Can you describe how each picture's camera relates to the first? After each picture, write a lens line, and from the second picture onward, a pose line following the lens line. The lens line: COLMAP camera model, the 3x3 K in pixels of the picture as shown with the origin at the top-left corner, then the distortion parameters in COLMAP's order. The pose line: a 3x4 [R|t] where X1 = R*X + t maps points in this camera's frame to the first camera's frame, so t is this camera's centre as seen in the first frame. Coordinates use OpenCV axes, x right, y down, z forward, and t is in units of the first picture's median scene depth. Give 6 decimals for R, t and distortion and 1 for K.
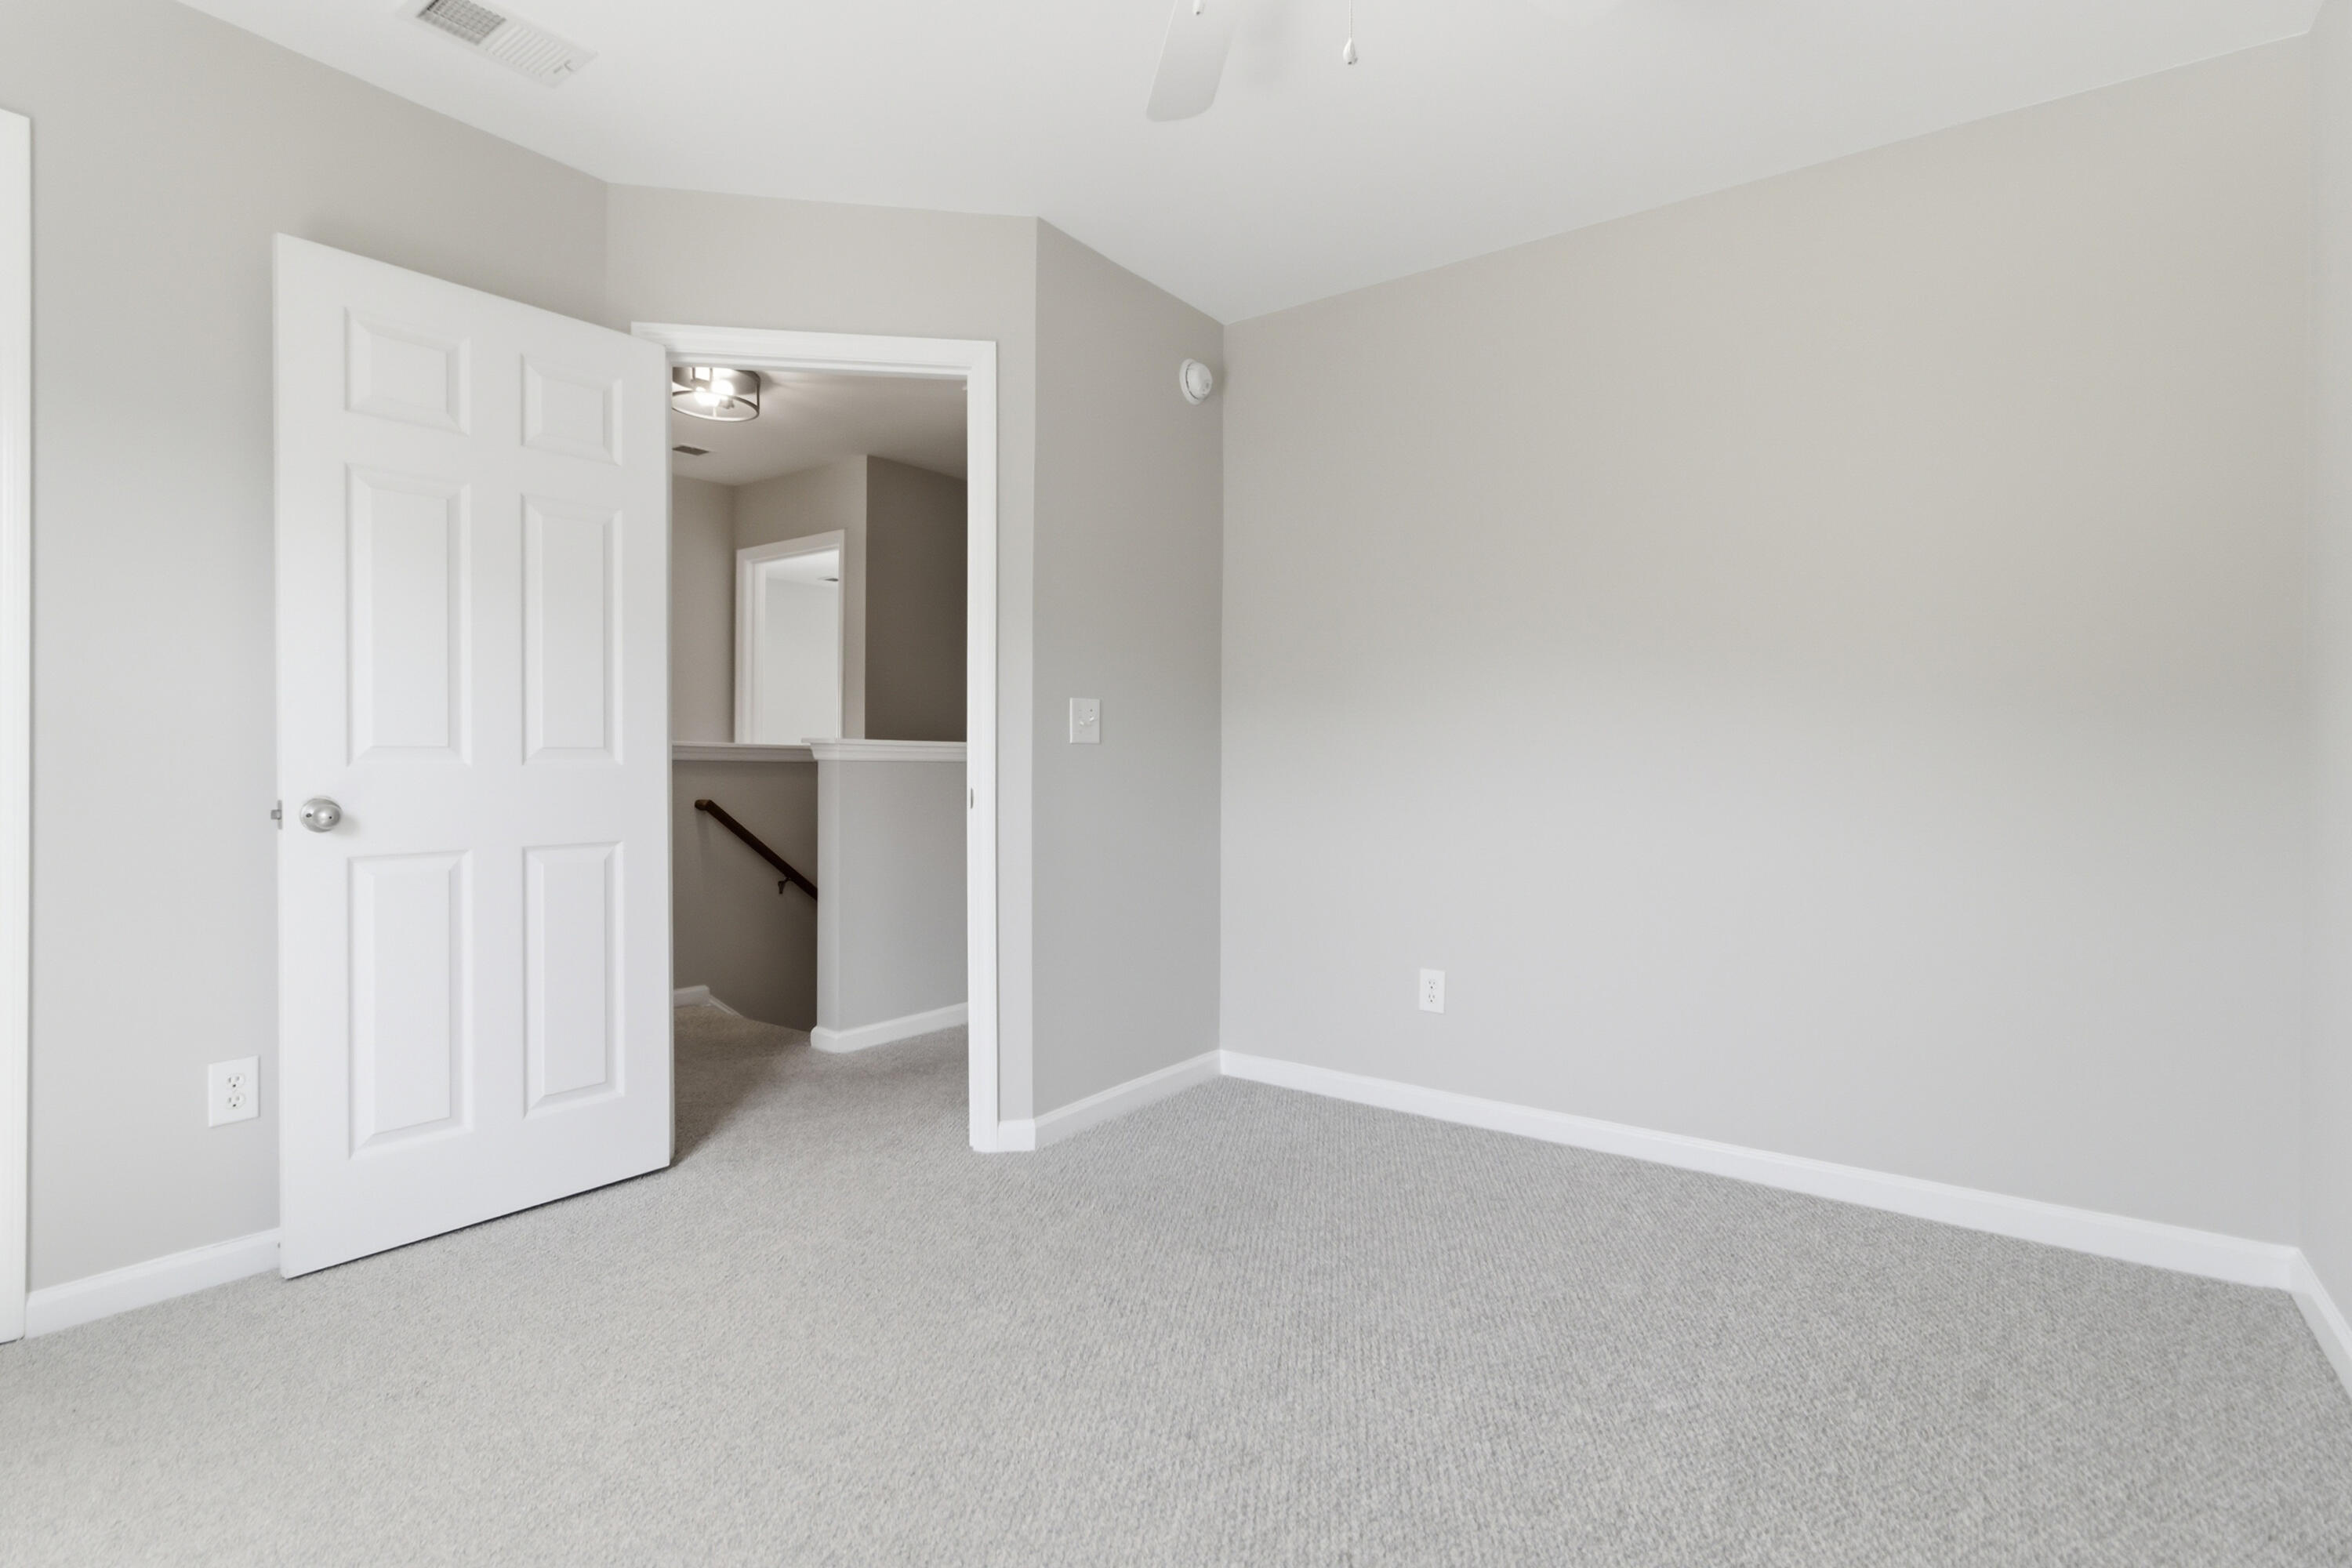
lens RADIAL K [[1116.9, 0, 1165.8], [0, 1116.9, 791.4], [0, 0, 1]] dist [-0.051951, 0.027744]
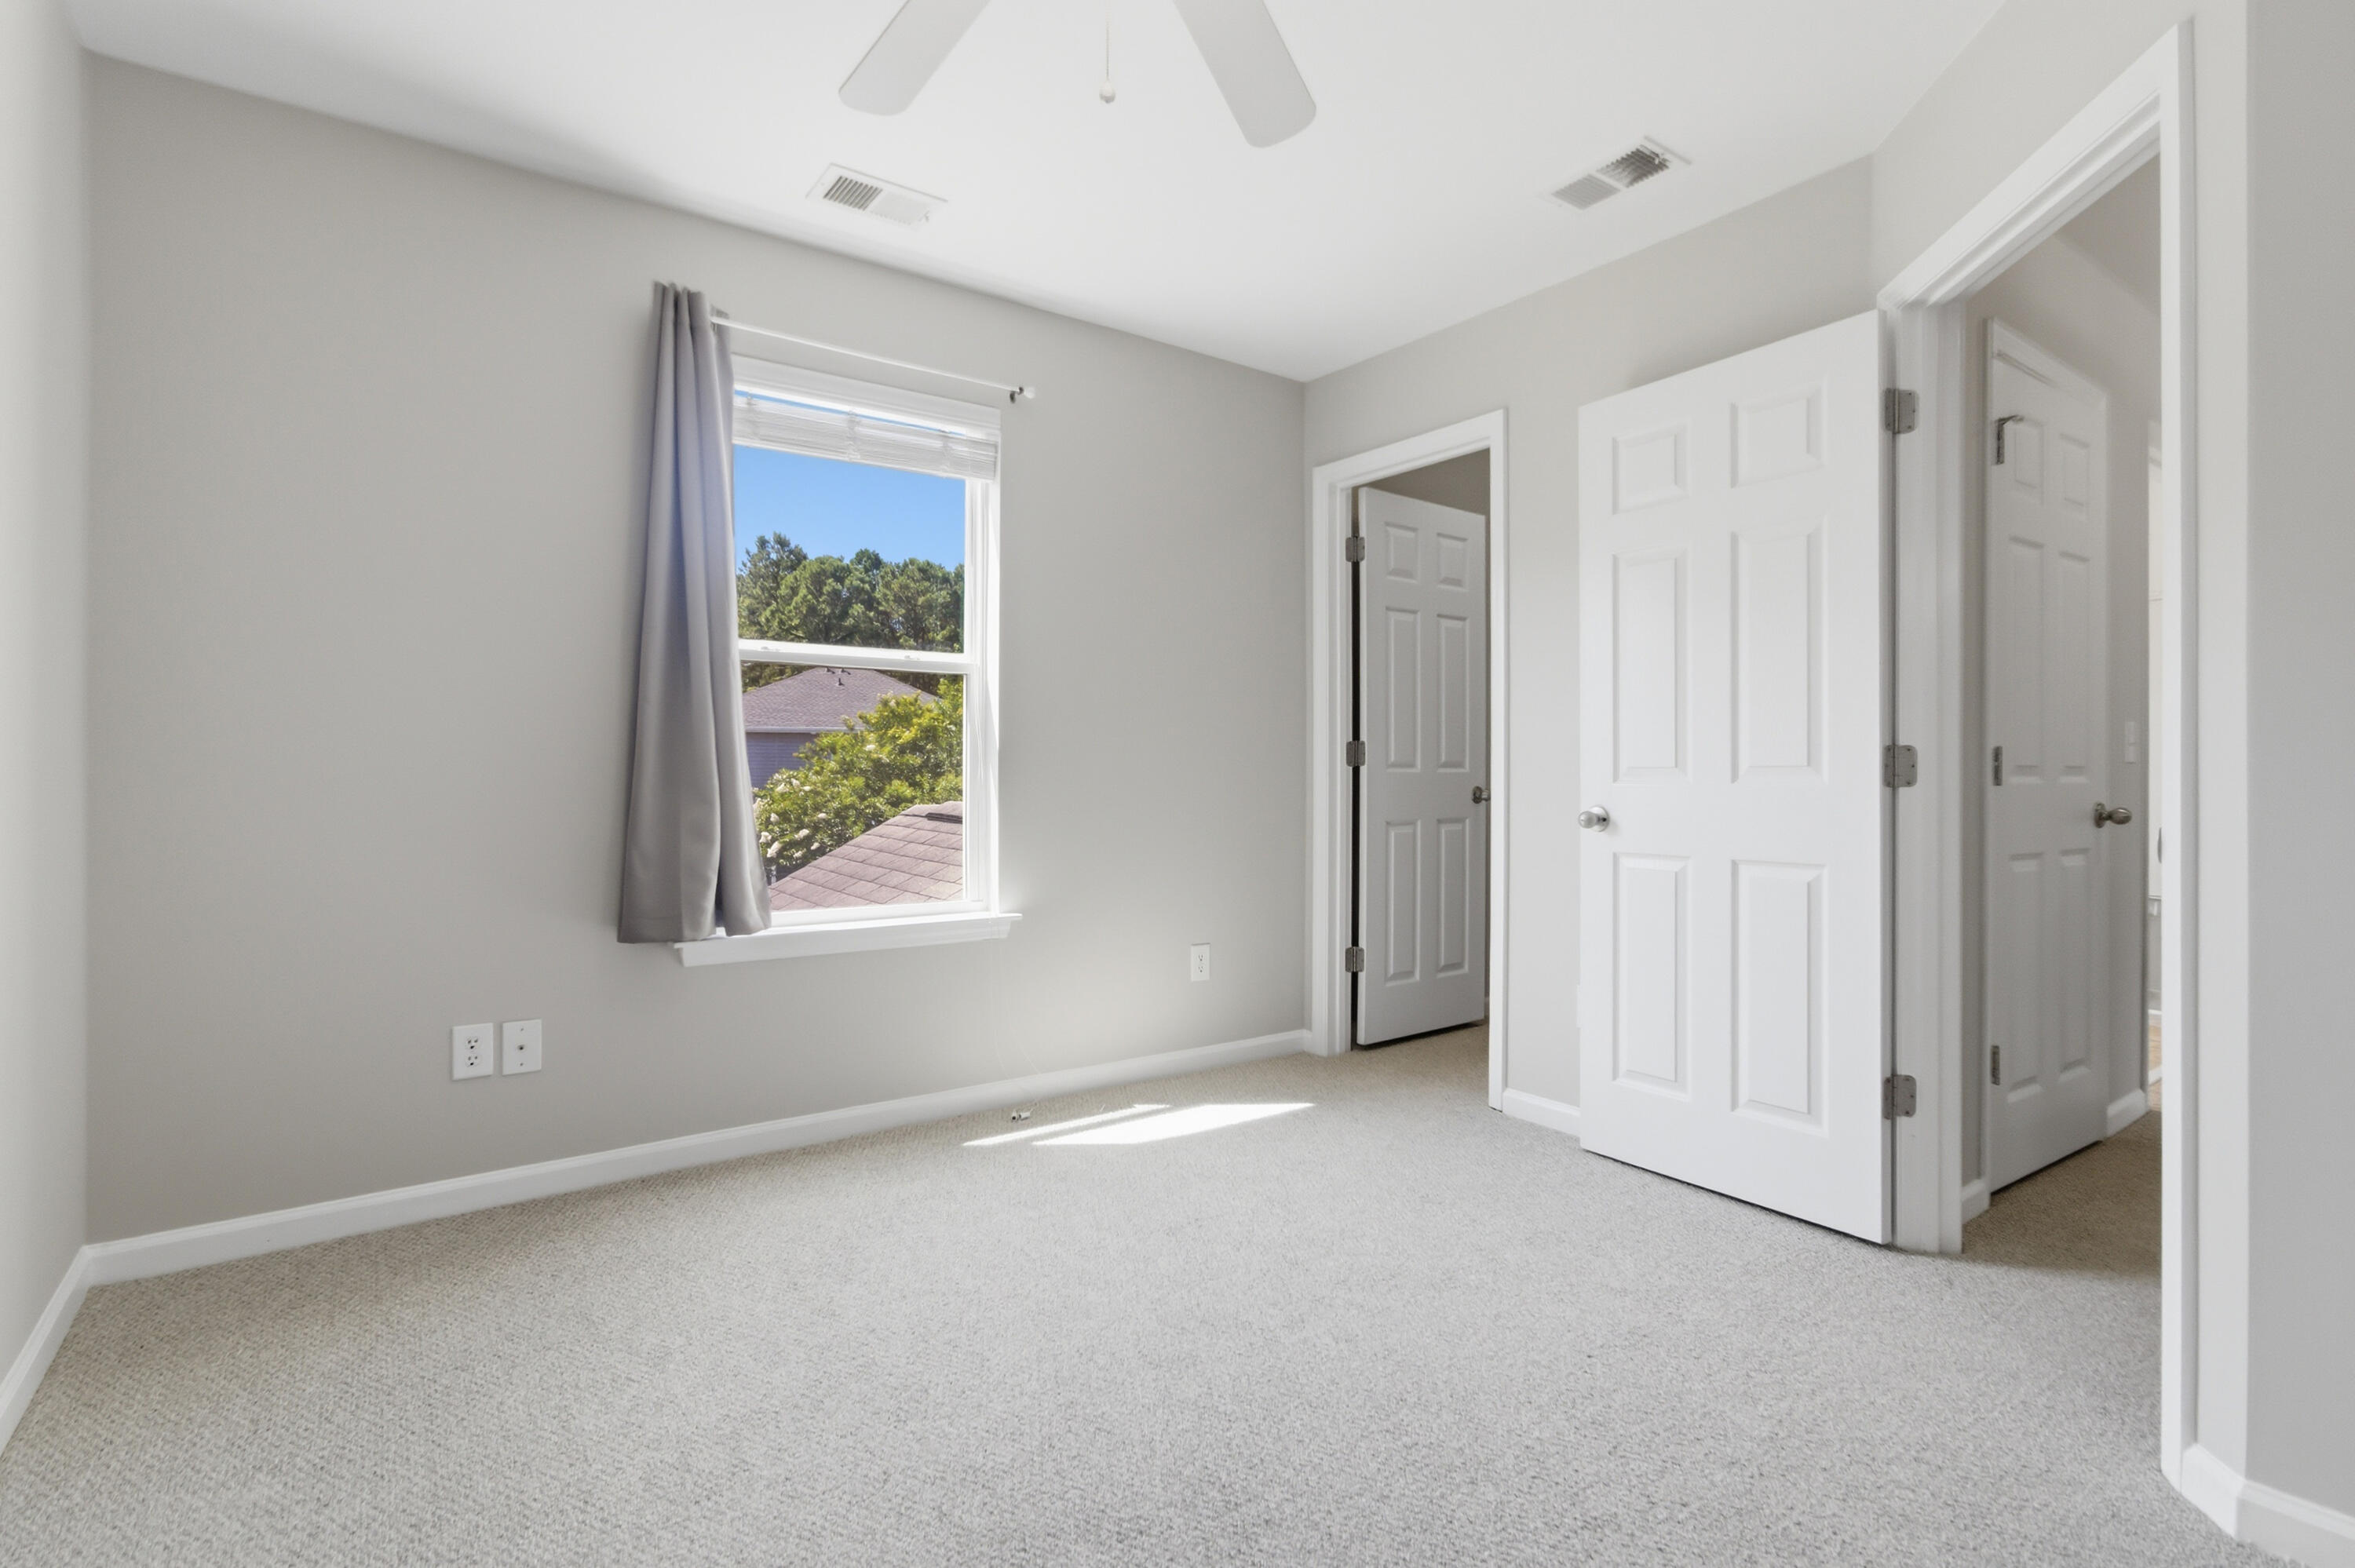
lens RADIAL K [[1118.2, 0, 1167.3], [0, 1118.2, 791.5], [0, 0, 1]] dist [-0.051951, 0.027744]
pose [[-0.309382, 0.011315, -0.950871, 0.634400], [-0.031954, 0.999241, 0.022288, -0.022842], [0.950401, 0.037280, -0.308785, 0.831324]]
